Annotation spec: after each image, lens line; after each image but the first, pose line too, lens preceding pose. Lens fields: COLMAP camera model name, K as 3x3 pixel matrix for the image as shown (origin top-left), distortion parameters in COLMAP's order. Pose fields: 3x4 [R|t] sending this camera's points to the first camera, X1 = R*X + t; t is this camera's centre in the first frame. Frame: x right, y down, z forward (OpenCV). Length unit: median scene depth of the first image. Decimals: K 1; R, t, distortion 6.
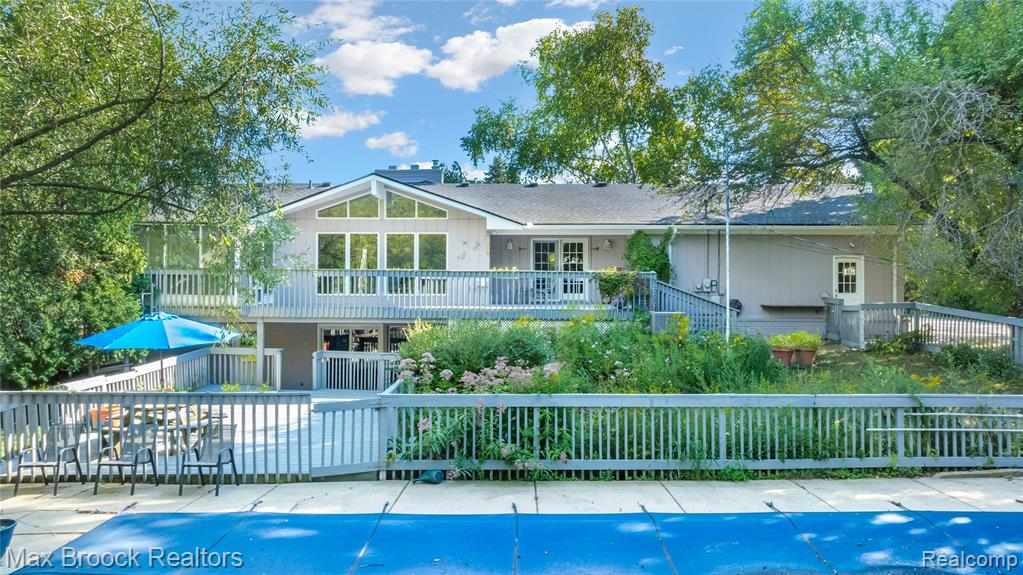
lens RADIAL K [[710.2, 0, 511.5], [0, 710.2, 287.5], [0, 0, 1]] dist [-0.029349, -0.002825]
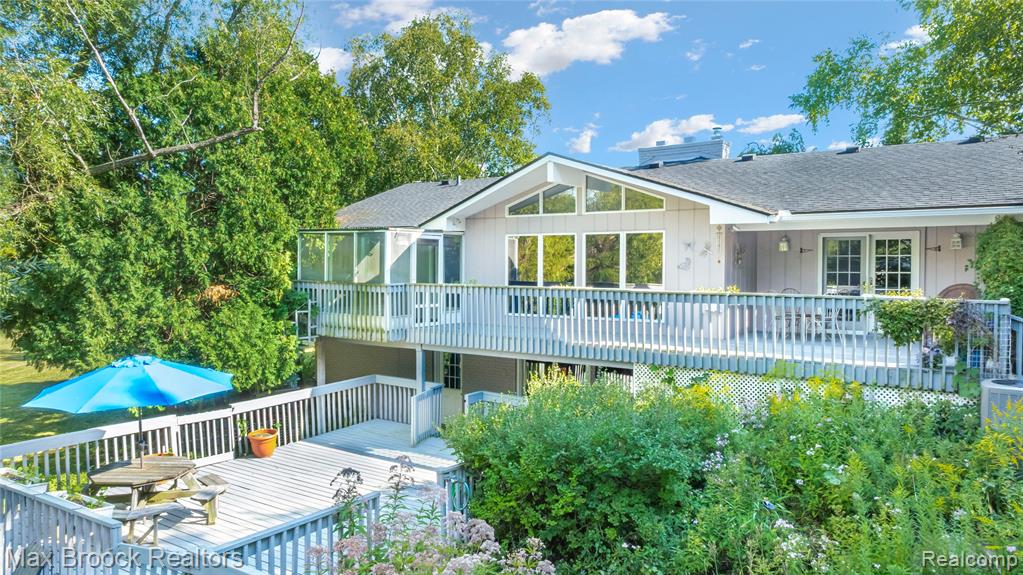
lens RADIAL K [[710.2, 0, 511.5], [0, 710.2, 287.5], [0, 0, 1]] dist [-0.029349, -0.002825]
pose [[0.831110, 0.015053, -0.555904, 0.166254], [-0.005882, 0.999816, 0.018280, -0.034142], [0.556077, -0.011923, 0.831046, 0.353040]]
